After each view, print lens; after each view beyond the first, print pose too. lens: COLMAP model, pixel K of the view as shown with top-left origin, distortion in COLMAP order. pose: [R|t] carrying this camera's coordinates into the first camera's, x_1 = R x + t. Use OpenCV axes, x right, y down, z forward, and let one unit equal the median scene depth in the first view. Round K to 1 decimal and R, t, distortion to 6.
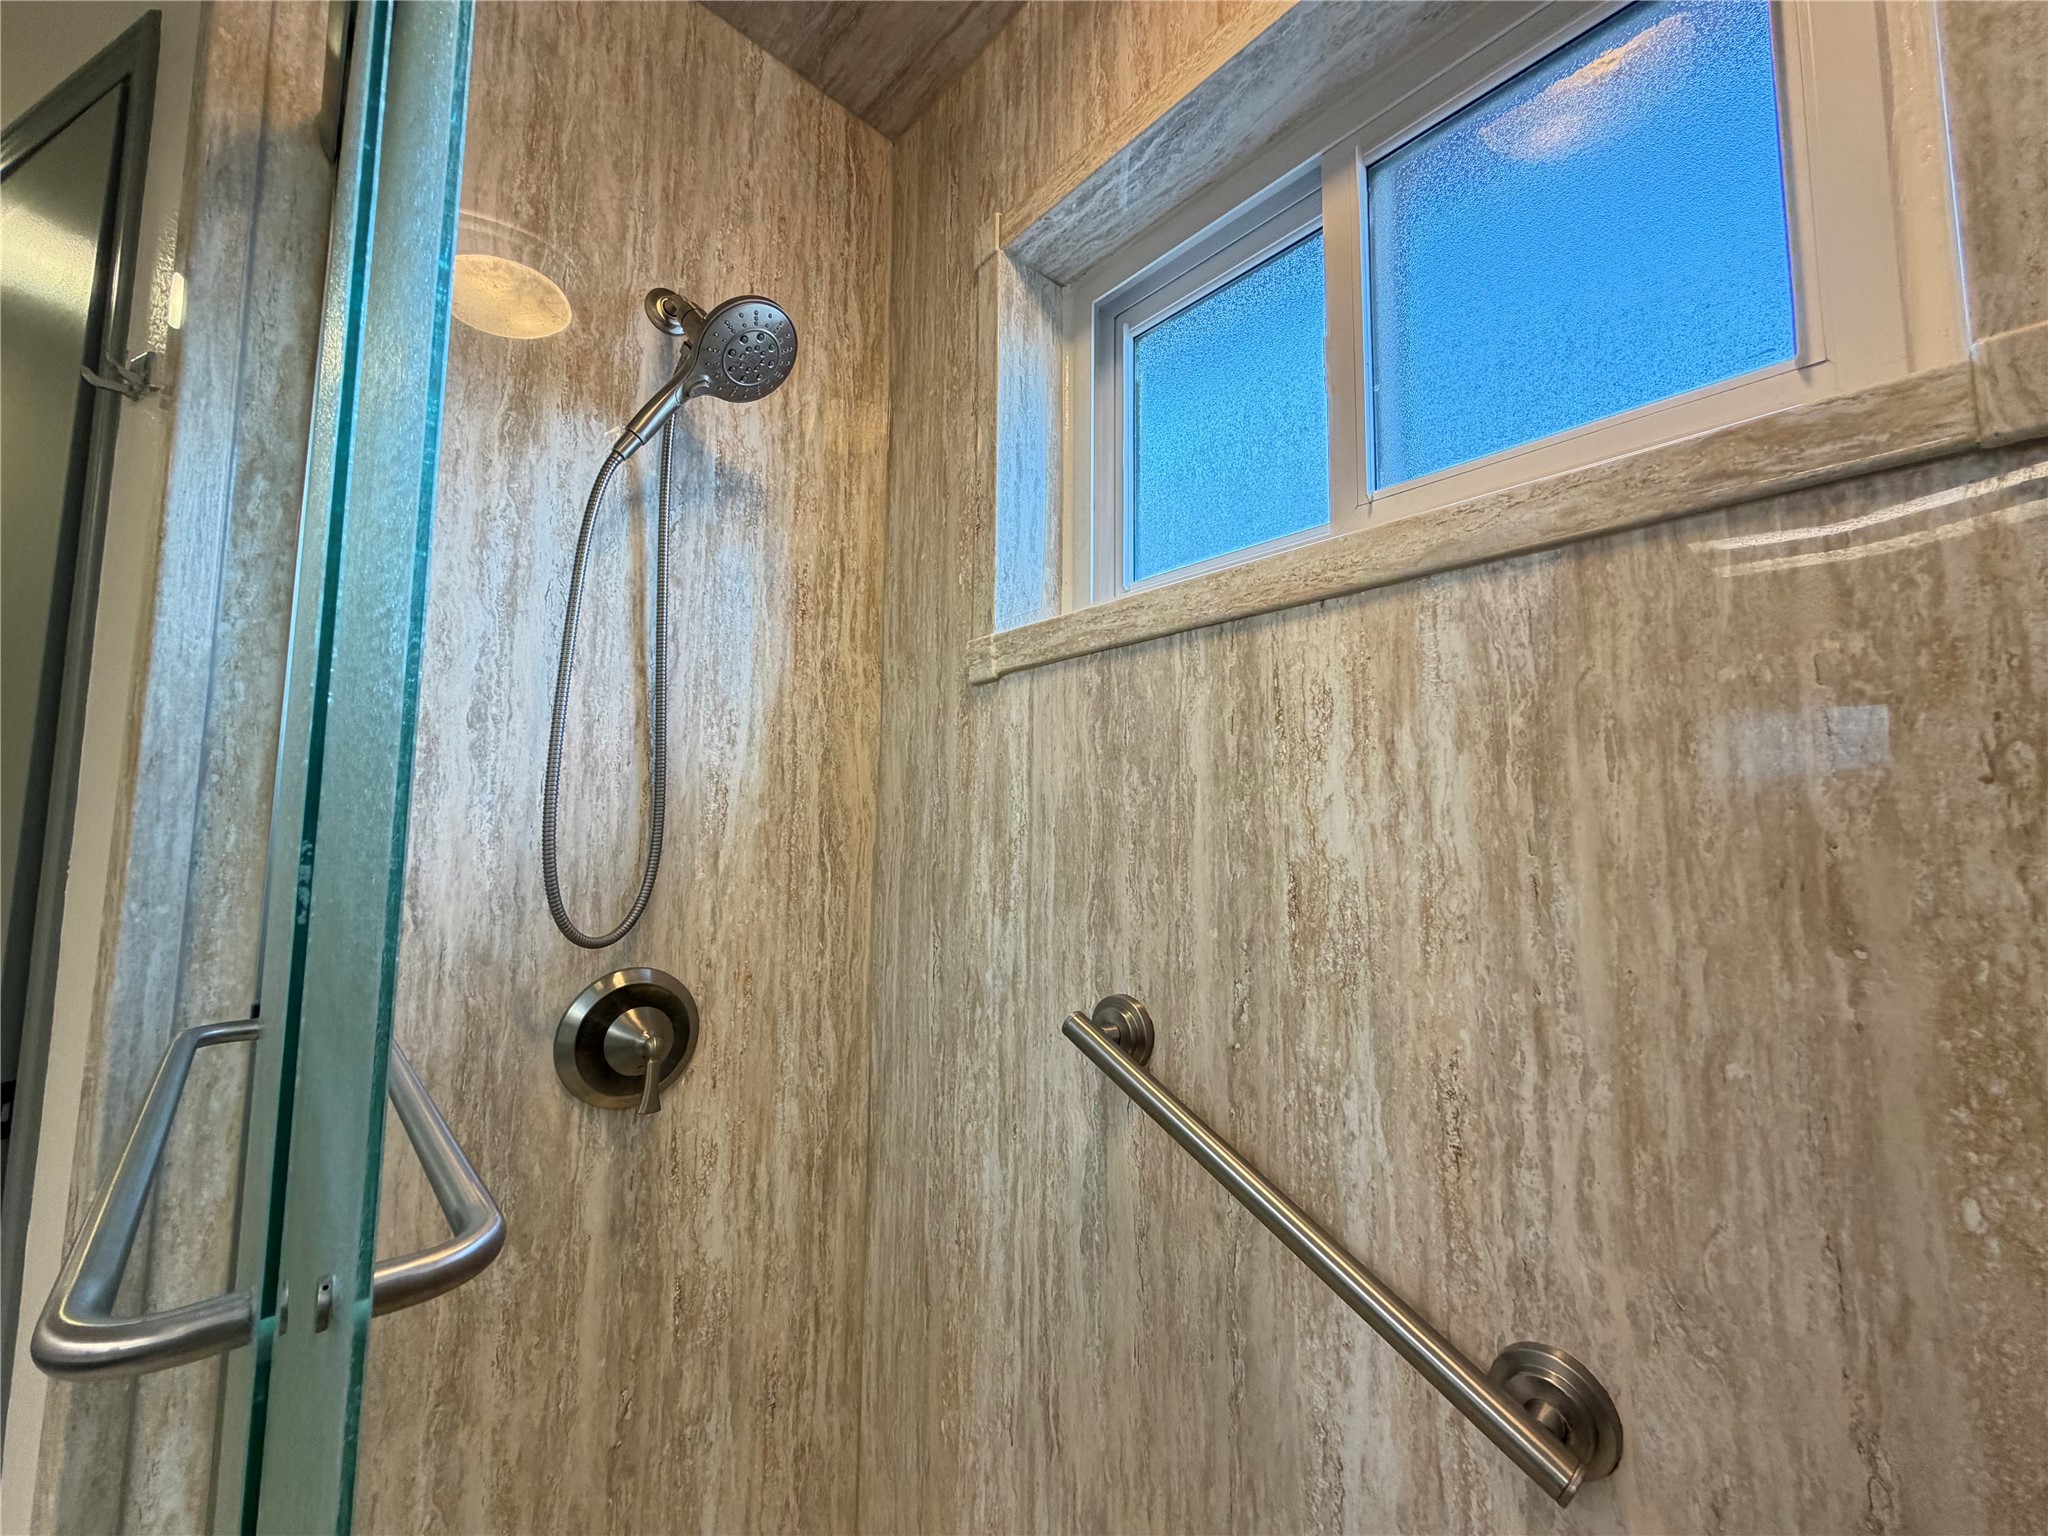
lens RADIAL K [[817.0, 0, 1016.4], [0, 817.0, 769.7], [0, 0, 1]] dist [0.000323, -0.000389]
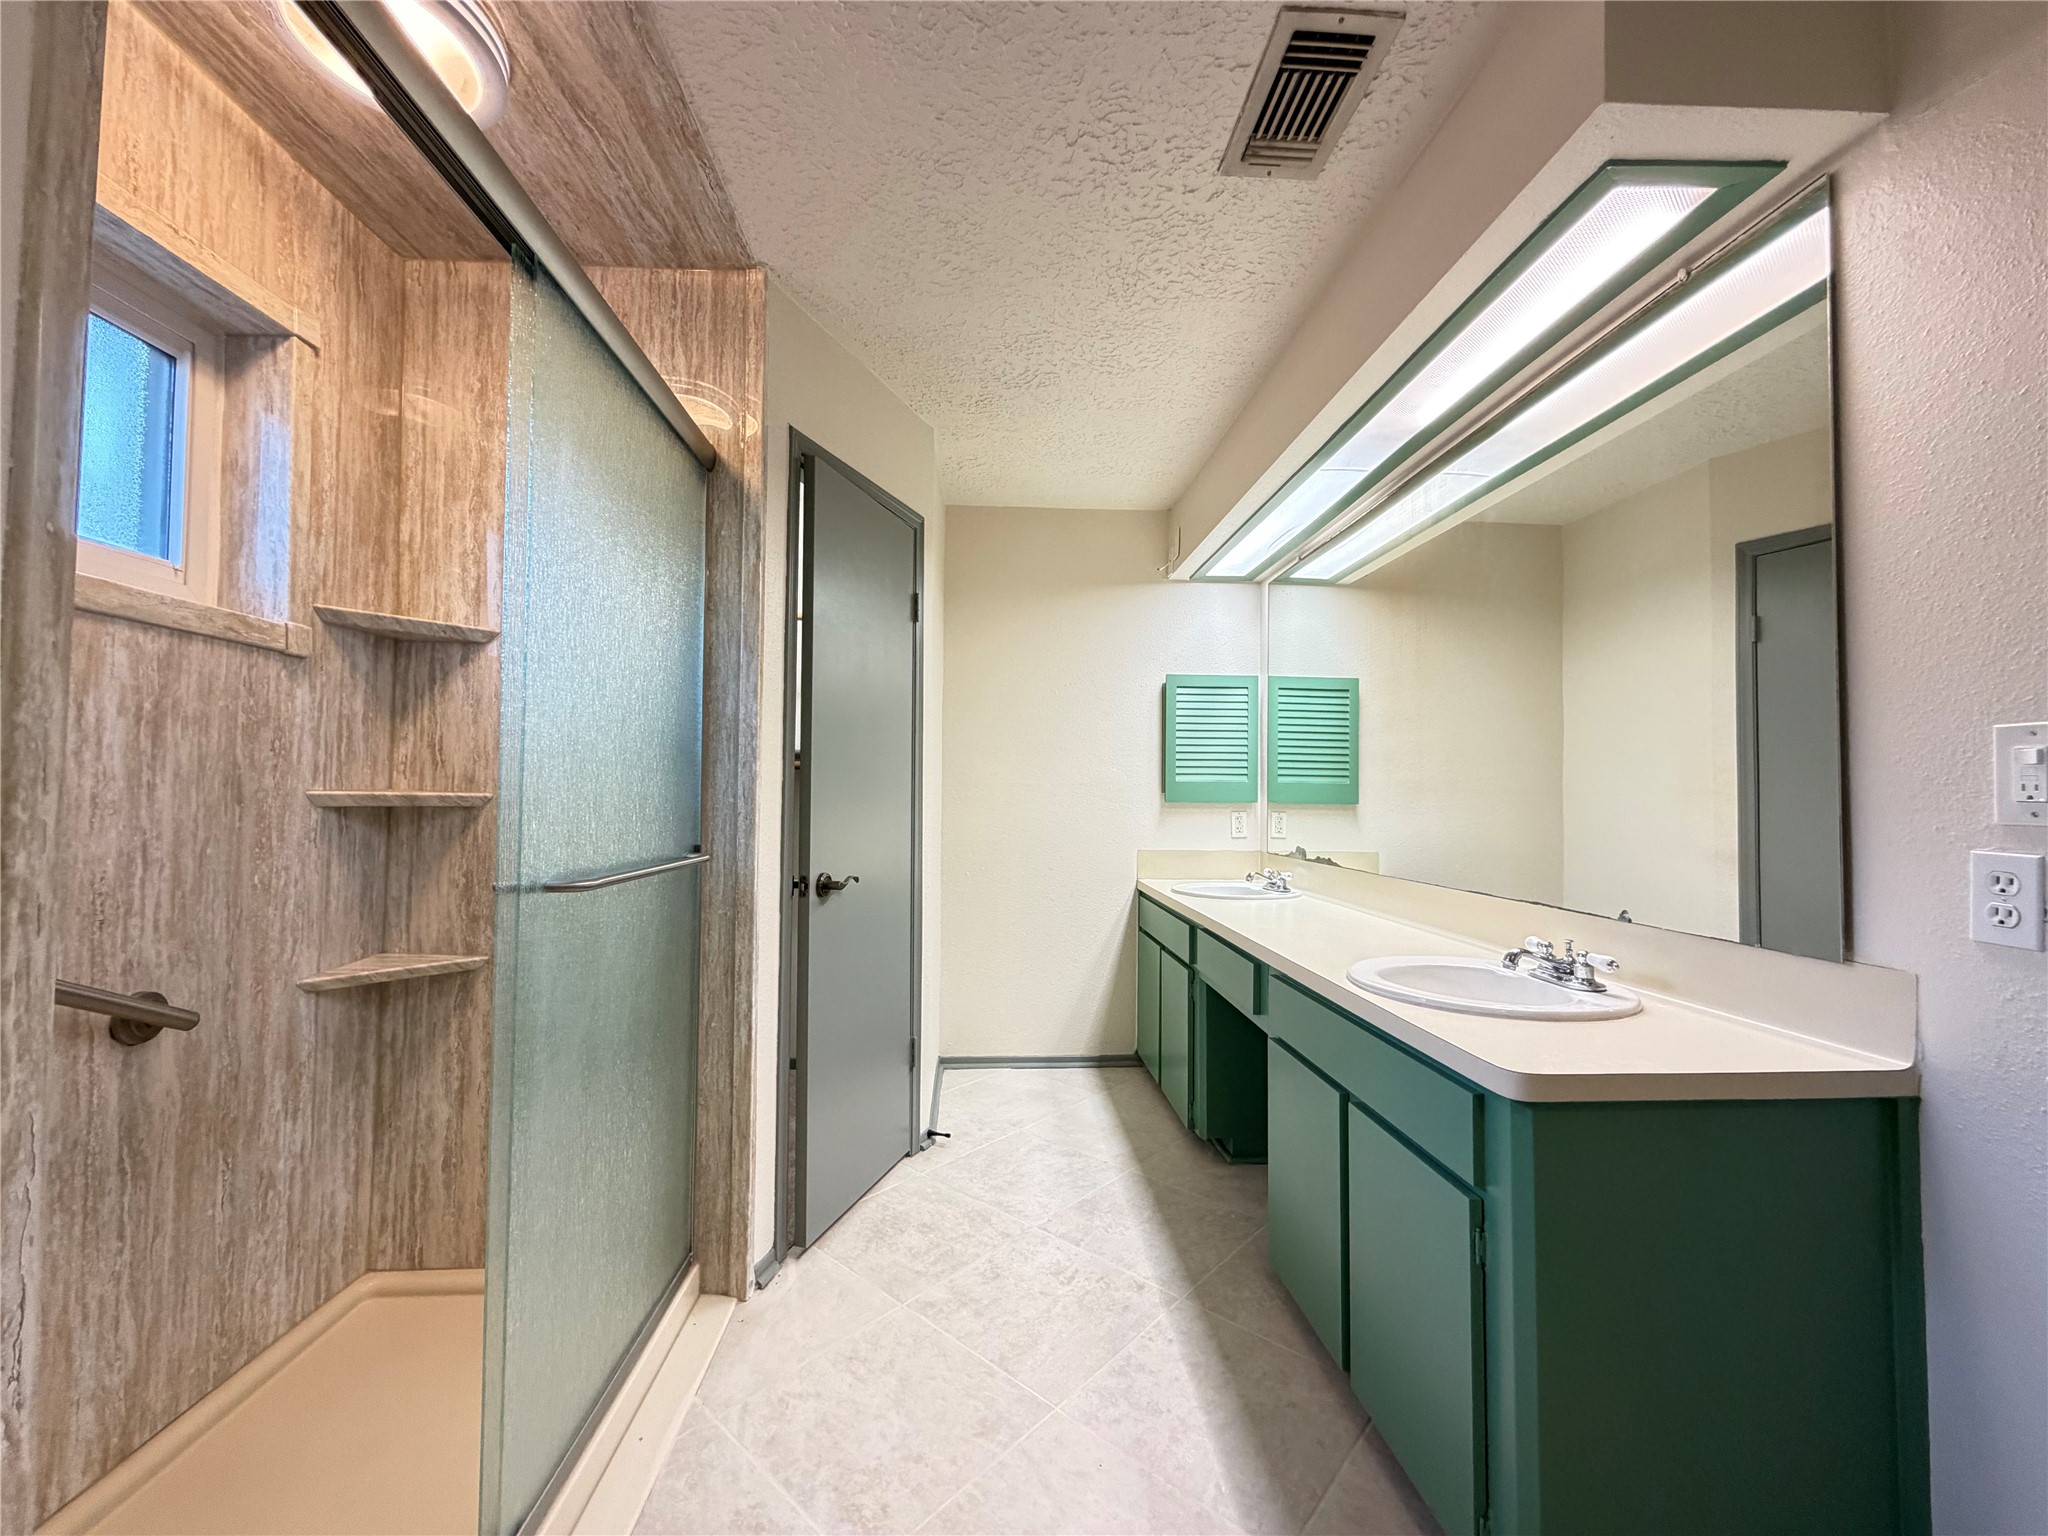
lens RADIAL K [[817.0, 0, 1016.4], [0, 817.0, 769.7], [0, 0, 1]] dist [0.000323, -0.000389]
pose [[-0.776662, 0.004401, 0.629903, -1.348074], [-0.074493, 0.992317, -0.098781, 0.079377], [-0.625498, -0.123643, -0.770367, 0.673994]]
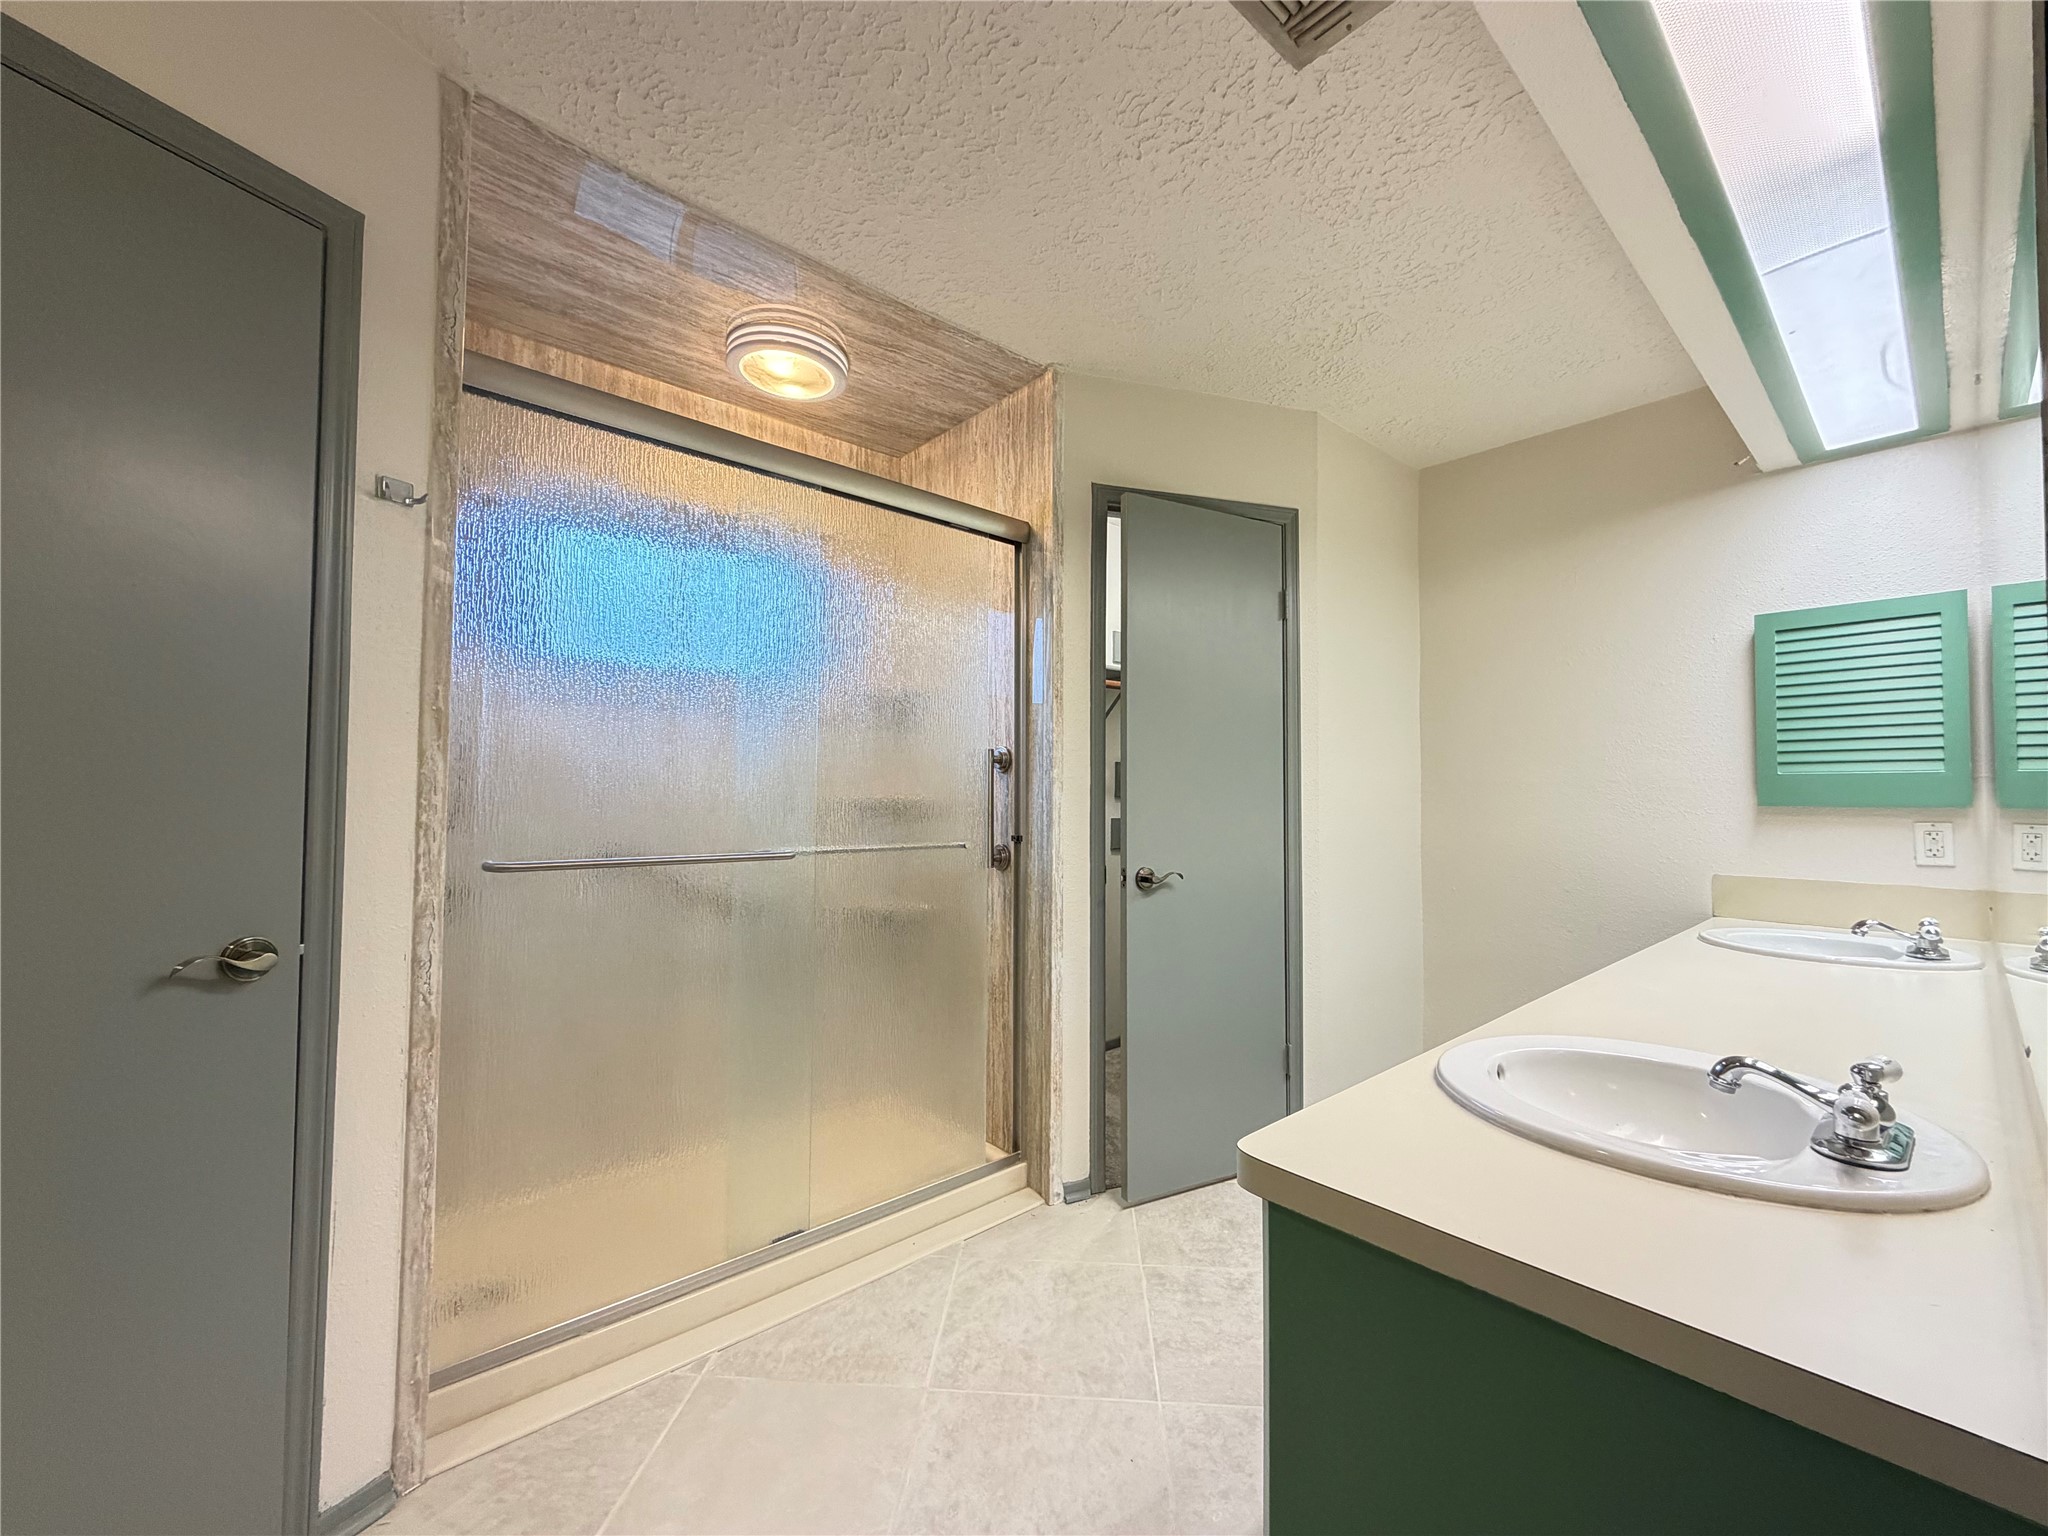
lens RADIAL K [[816.3, 0, 1016.2], [0, 816.3, 773.7], [0, 0, 1]] dist [-0.002981, -0.000213]
pose [[0.018977, 0.018269, 0.999653, -1.938087], [-0.097639, 0.995088, -0.016332, -0.011739], [-0.995041, -0.097295, 0.020668, -0.237372]]
